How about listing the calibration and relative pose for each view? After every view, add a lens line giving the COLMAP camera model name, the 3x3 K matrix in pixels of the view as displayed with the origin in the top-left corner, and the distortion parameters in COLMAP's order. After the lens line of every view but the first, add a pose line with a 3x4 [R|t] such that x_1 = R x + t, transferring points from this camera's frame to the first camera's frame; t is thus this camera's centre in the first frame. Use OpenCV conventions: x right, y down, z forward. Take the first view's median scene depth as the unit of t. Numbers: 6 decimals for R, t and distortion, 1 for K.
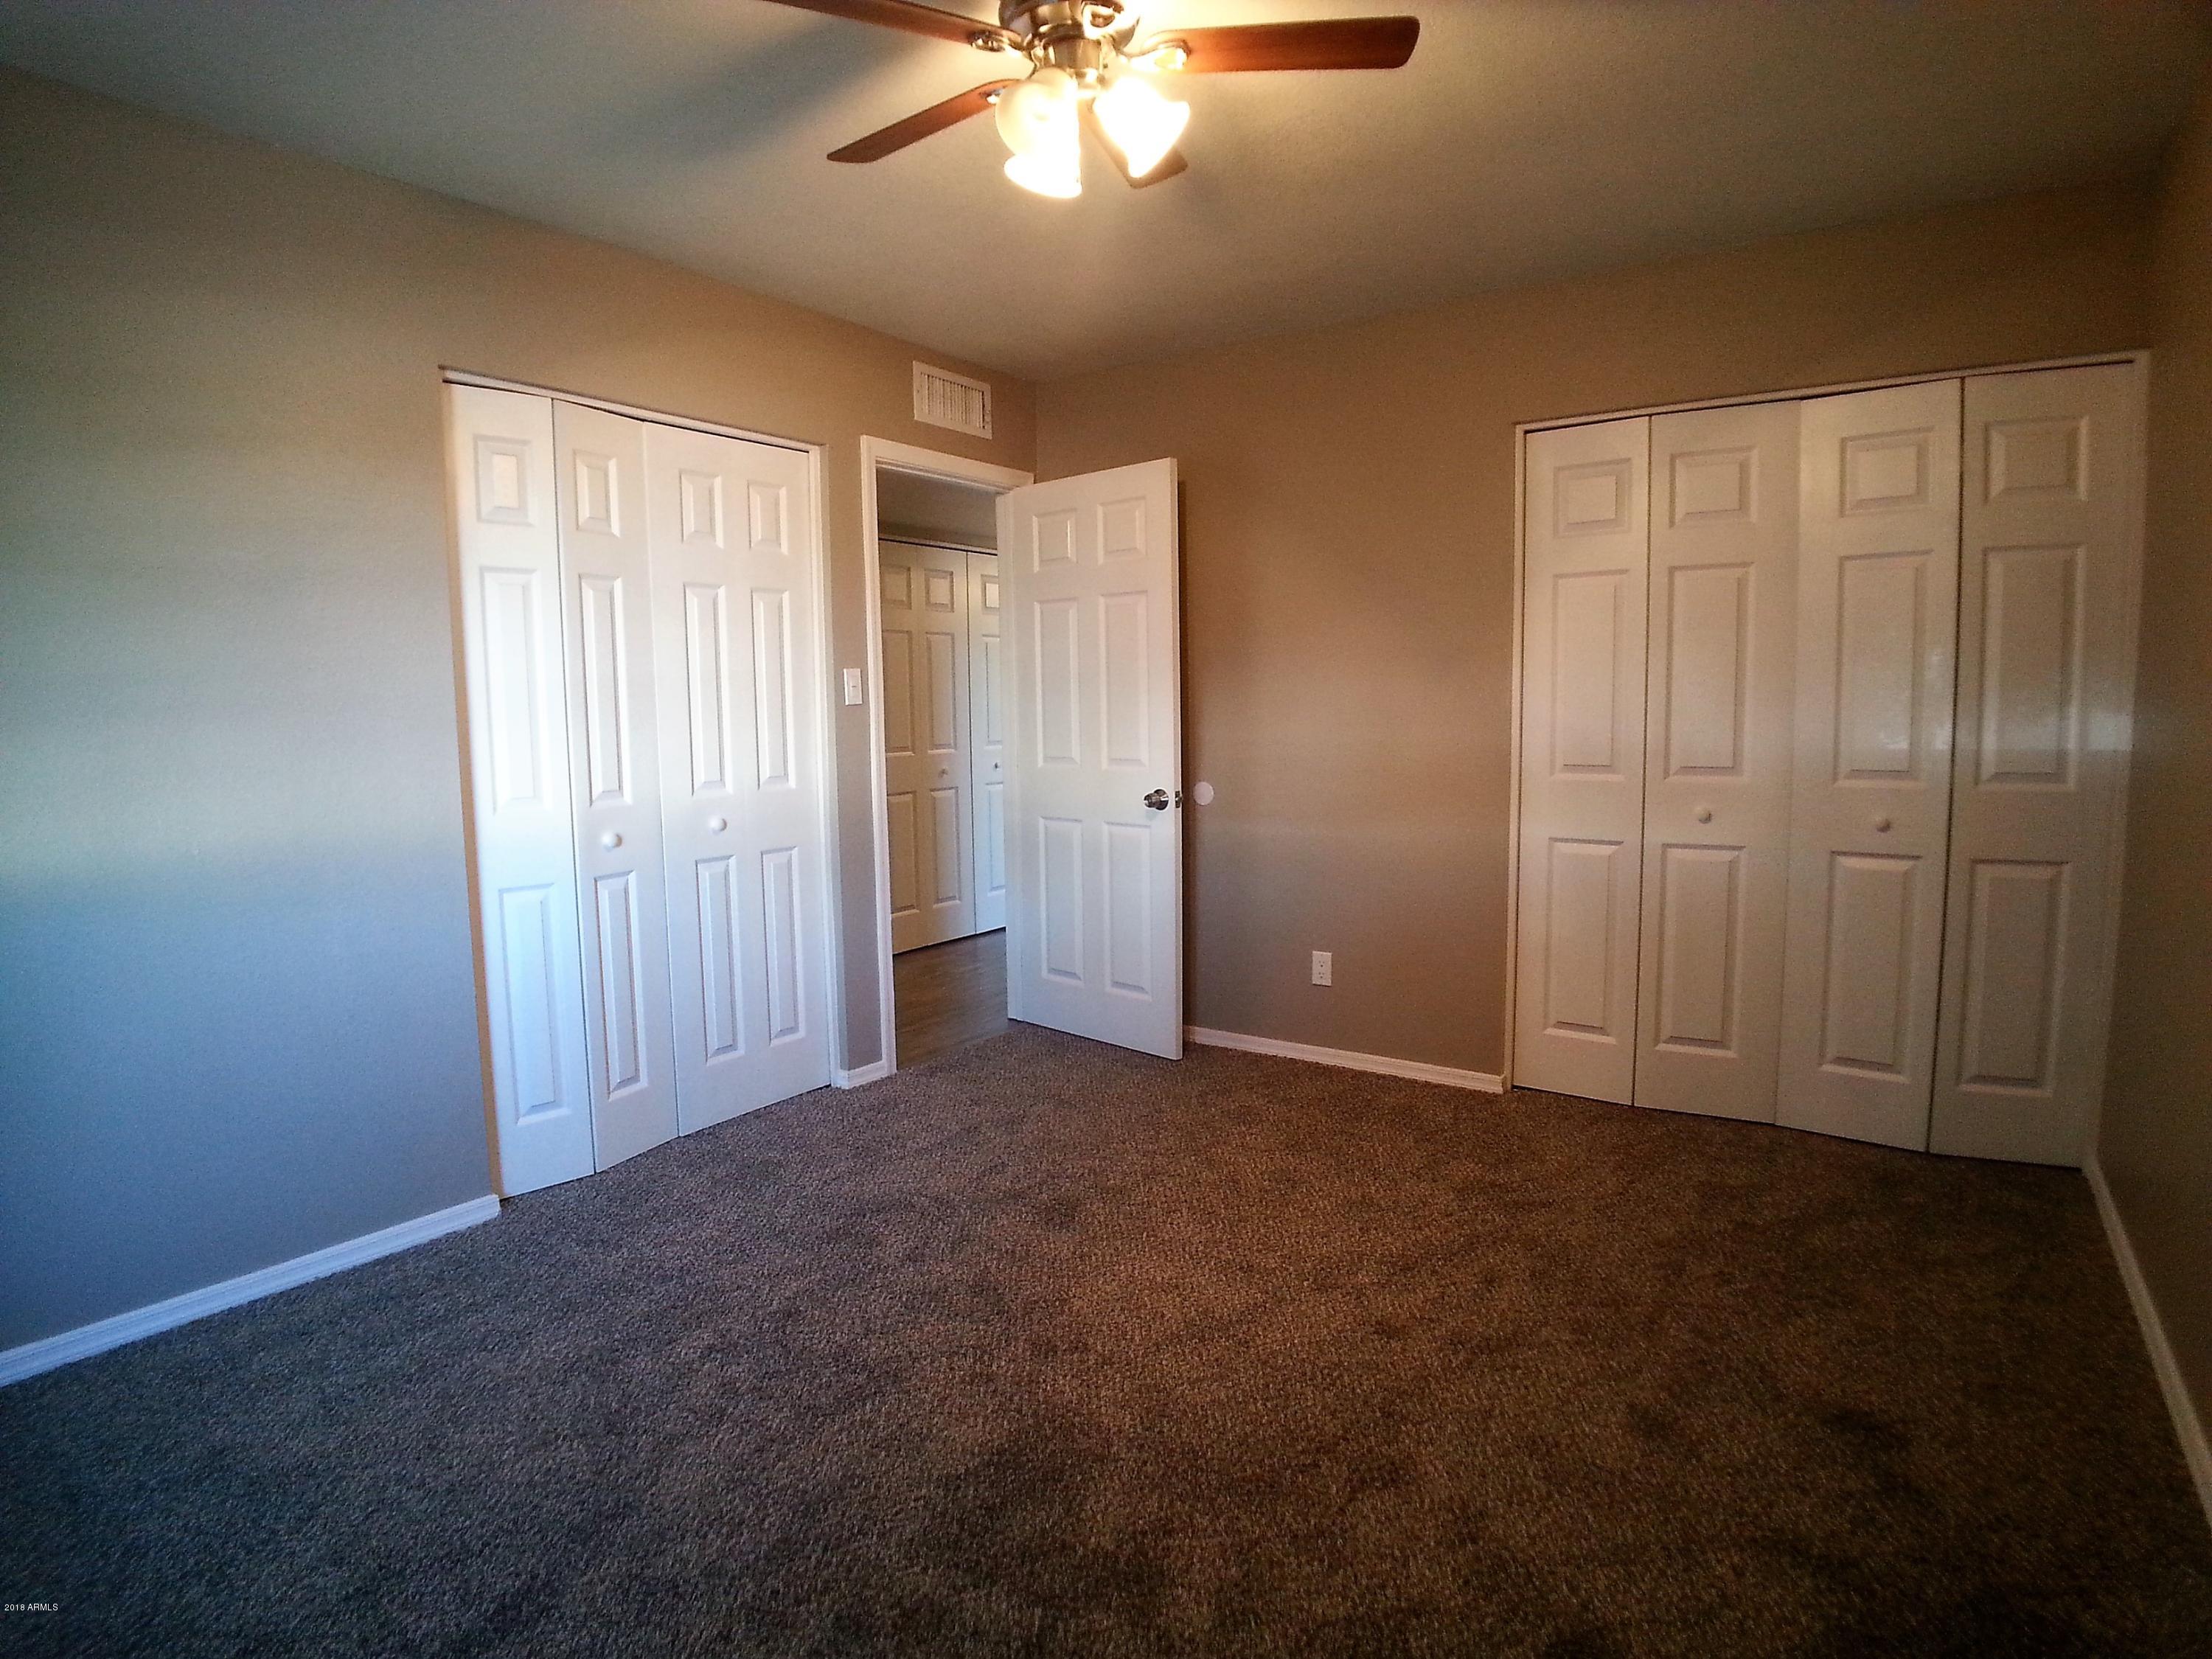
lens RADIAL K [[1189.5, 0, 1106.0], [0, 1189.5, 829.5], [0, 0, 1]] dist [-0.061321, 0.000628]
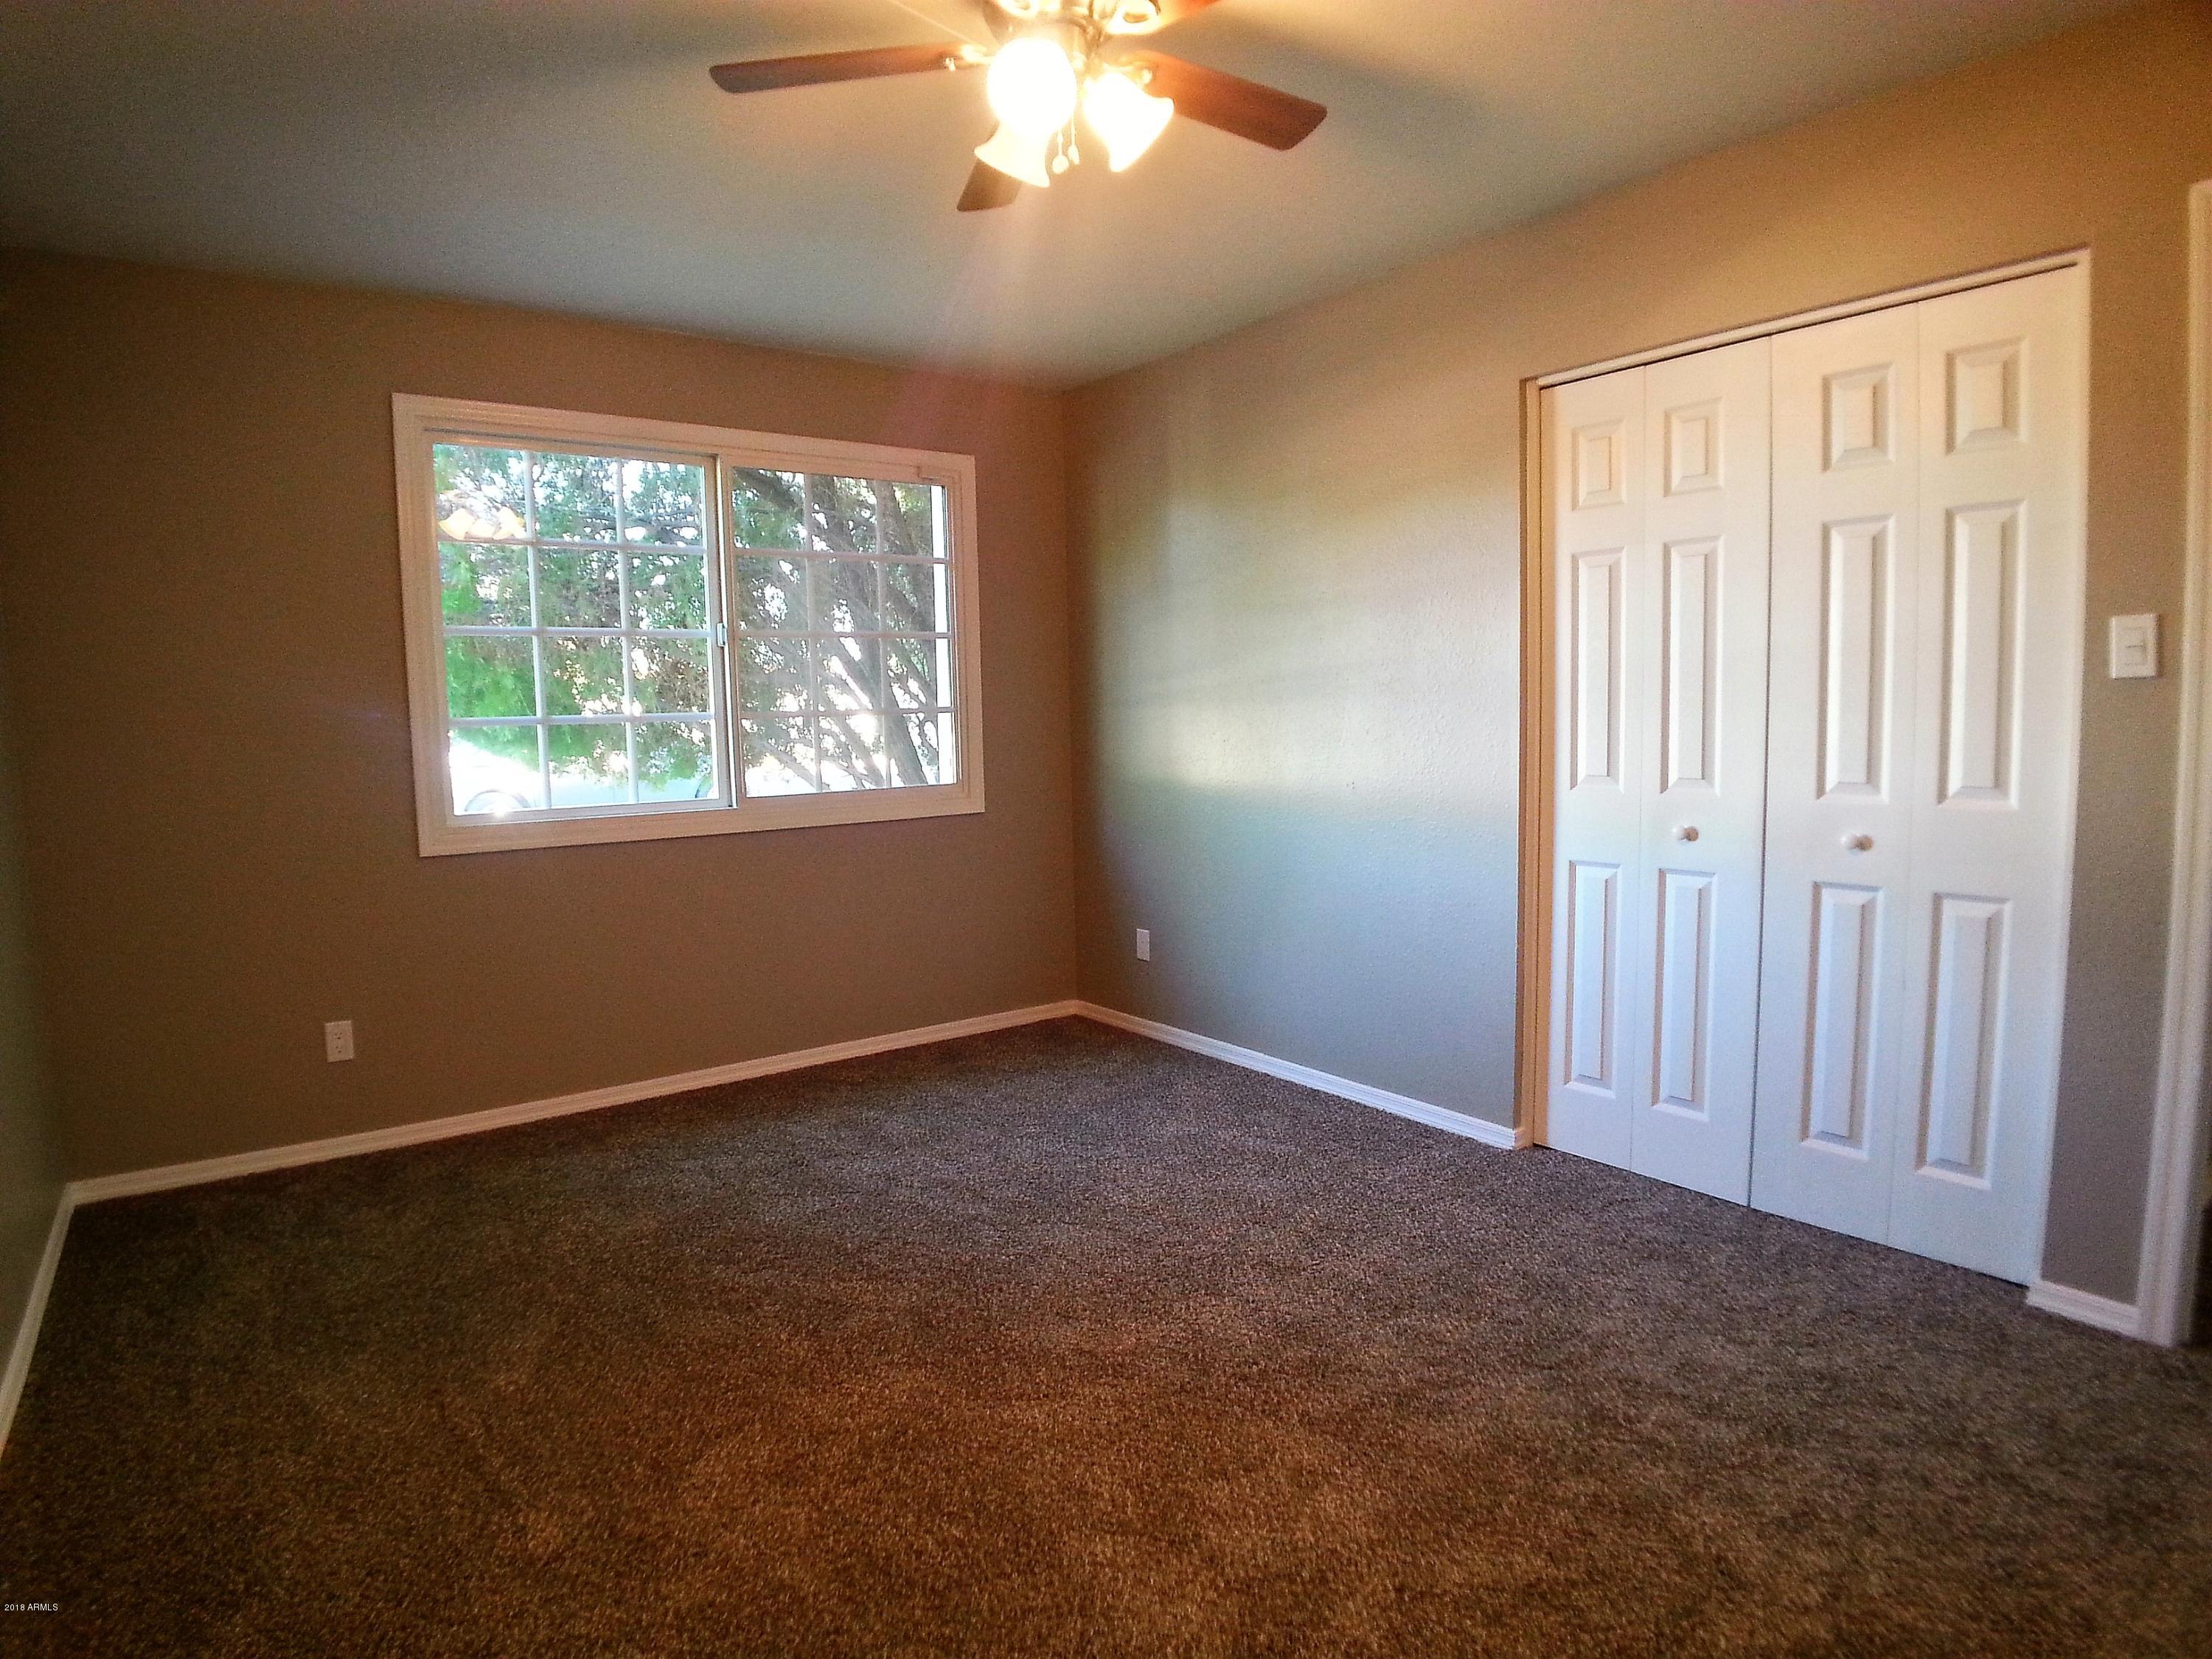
lens RADIAL K [[1203.0, 0, 1018.1], [0, 1203.0, 824.6], [0, 0, 1]] dist [-0.061390, 0.000561]
pose [[-0.353575, 0.117150, -0.928041, 0.543450], [-0.057990, 0.987473, 0.146746, -0.092588], [0.933607, 0.105703, -0.342352, 0.761813]]
